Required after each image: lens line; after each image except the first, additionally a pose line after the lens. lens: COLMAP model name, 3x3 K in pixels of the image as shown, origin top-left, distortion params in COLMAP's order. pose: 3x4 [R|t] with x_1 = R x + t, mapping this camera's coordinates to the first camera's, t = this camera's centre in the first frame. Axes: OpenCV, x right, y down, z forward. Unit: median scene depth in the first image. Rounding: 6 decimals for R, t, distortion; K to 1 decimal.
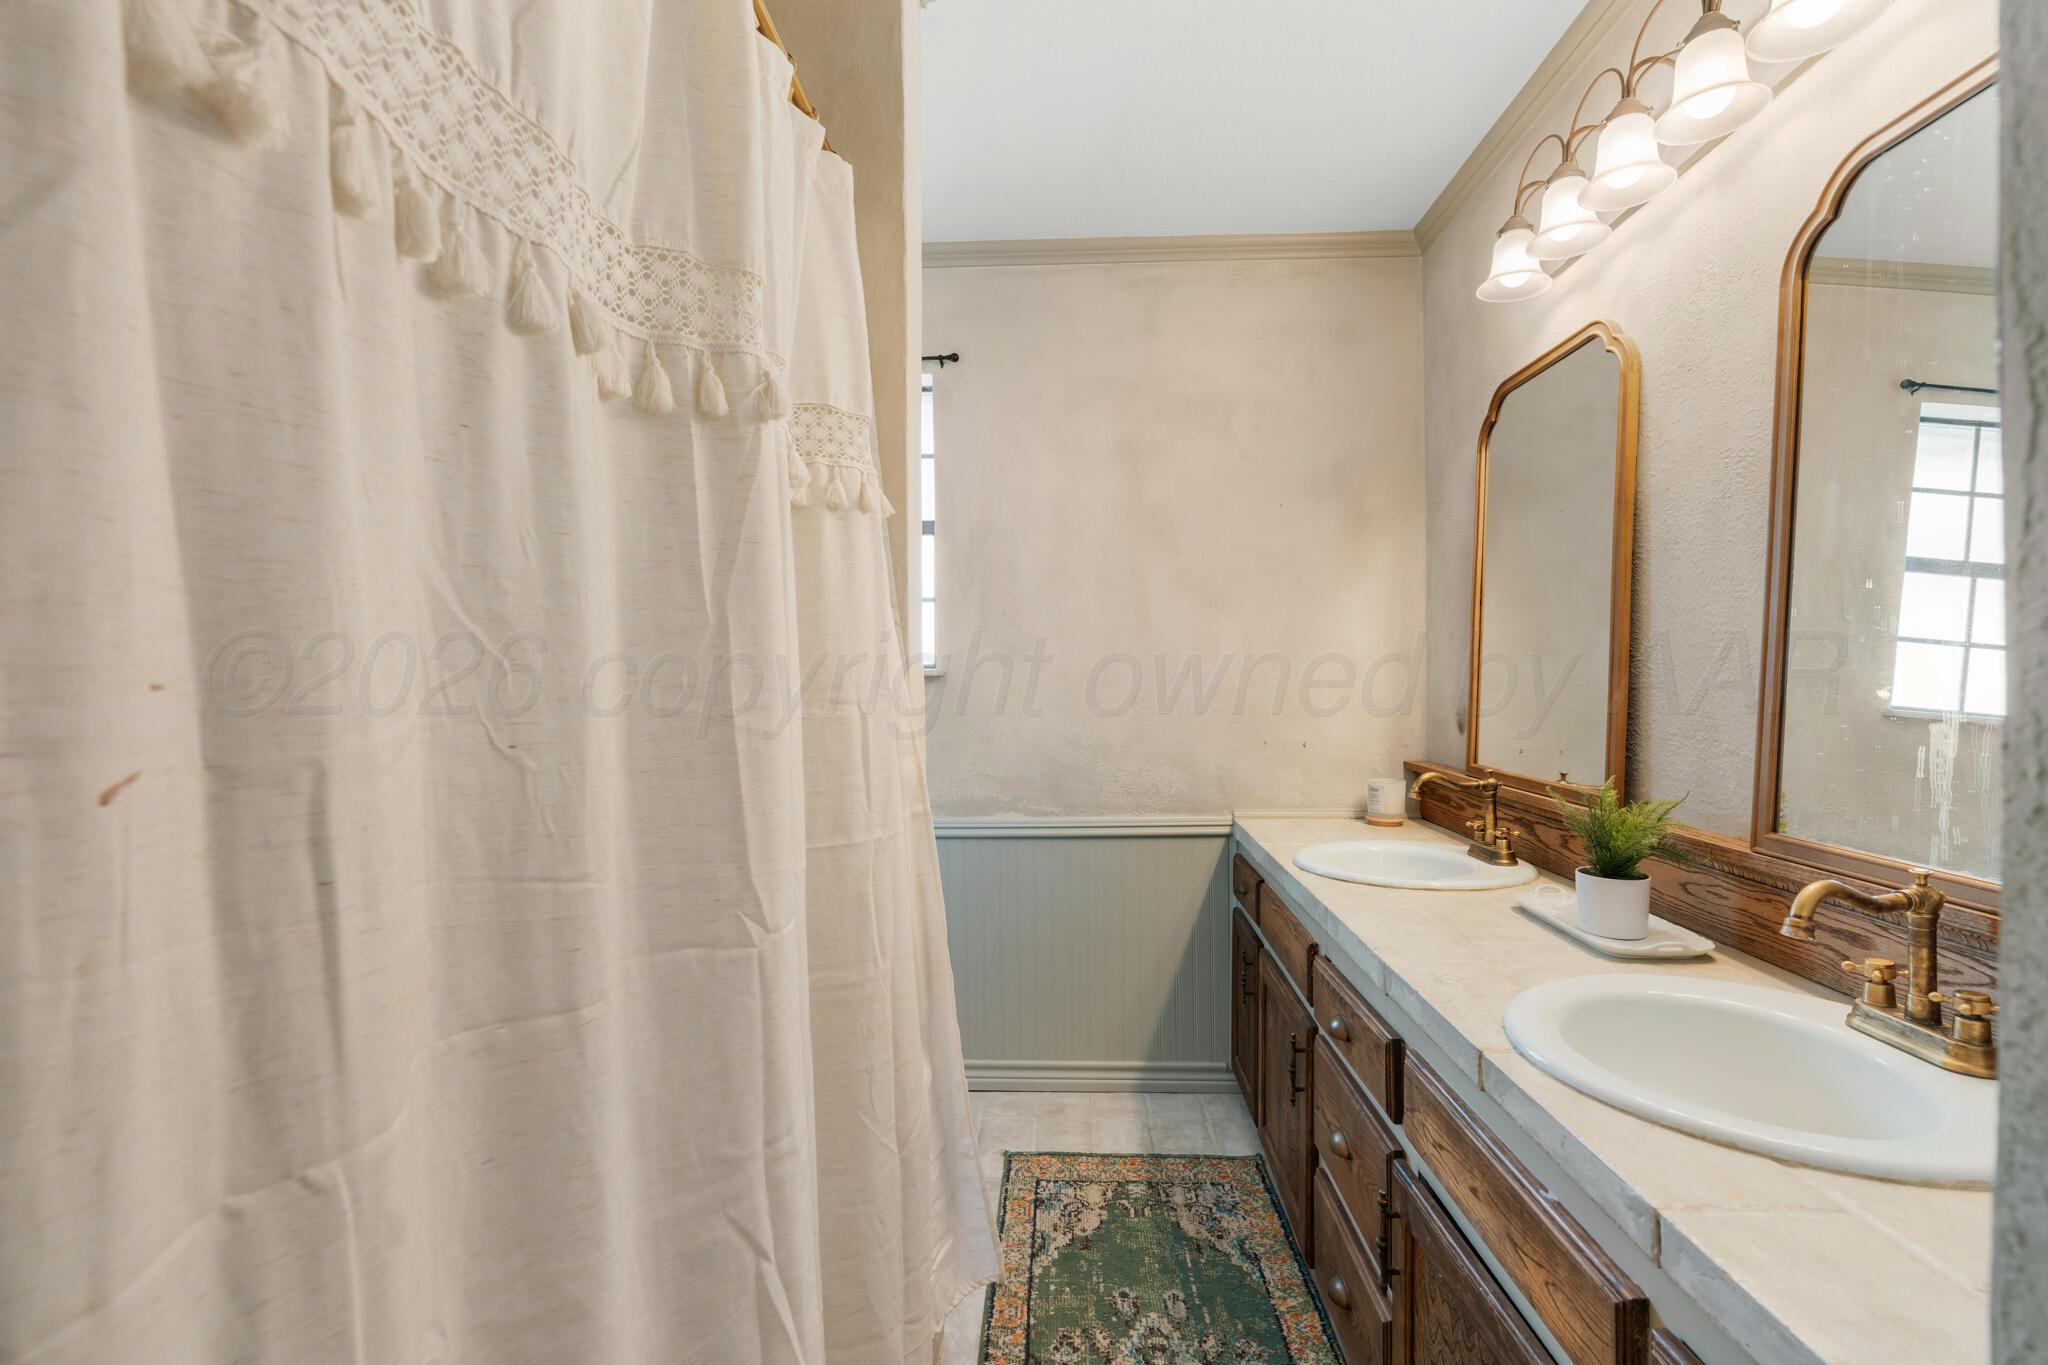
lens RADIAL K [[935.7, 0, 1021.1], [0, 935.7, 604.2], [0, 0, 1]] dist [-0.008746, 0.000538]
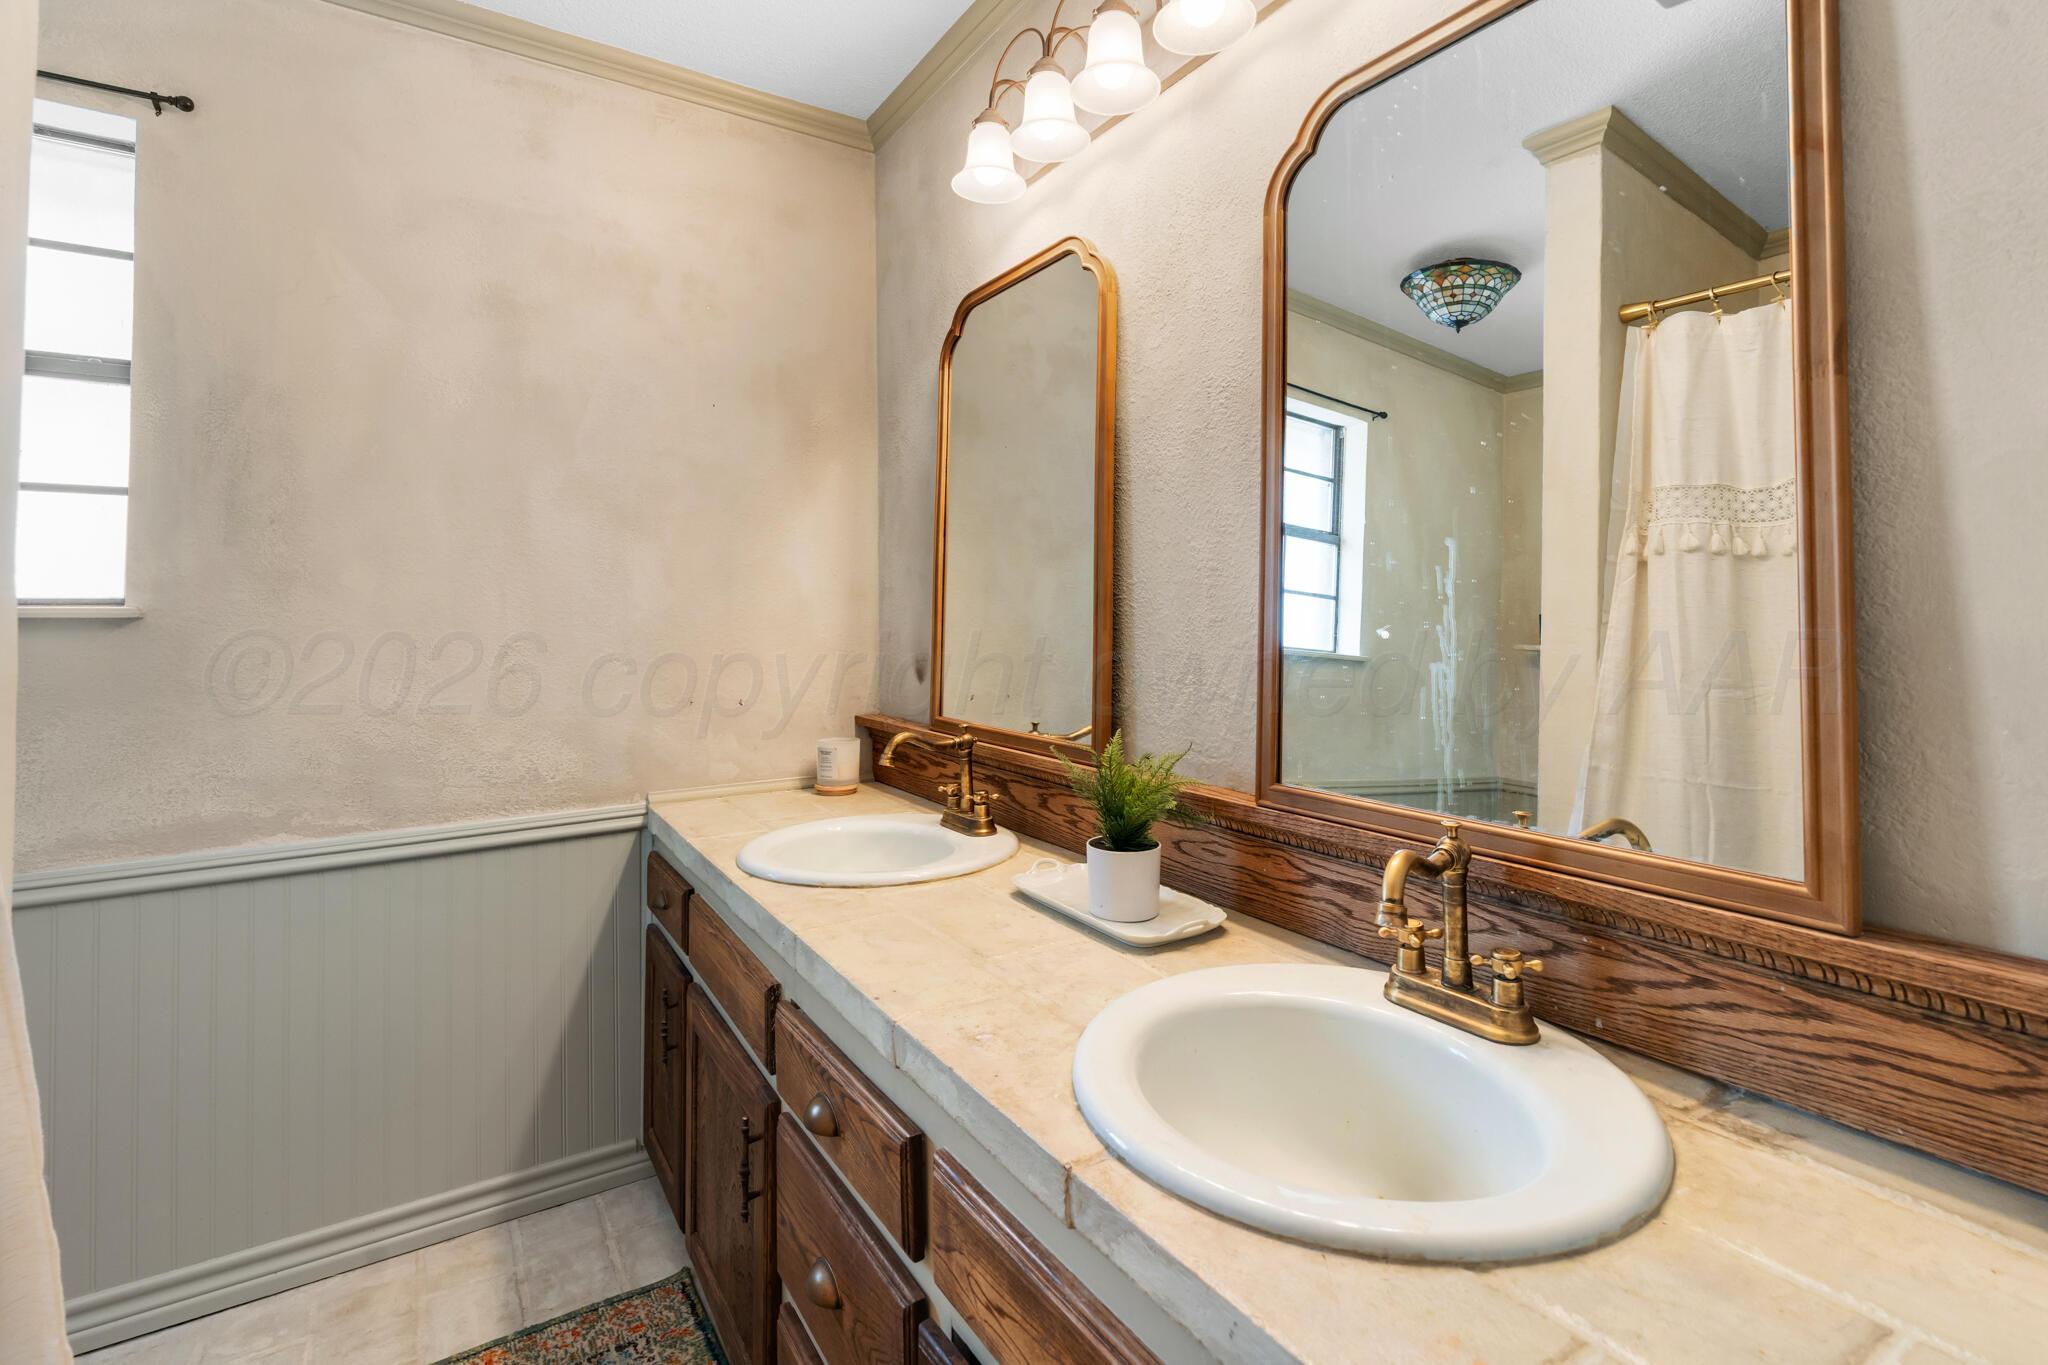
lens RADIAL K [[935.7, 0, 1021.1], [0, 935.7, 604.2], [0, 0, 1]] dist [-0.008746, 0.000538]
pose [[0.812872, 0.006176, 0.582410, 0.042191], [-0.041448, 0.998022, 0.047267, 0.025037], [-0.580966, -0.062562, 0.811520, 0.297640]]
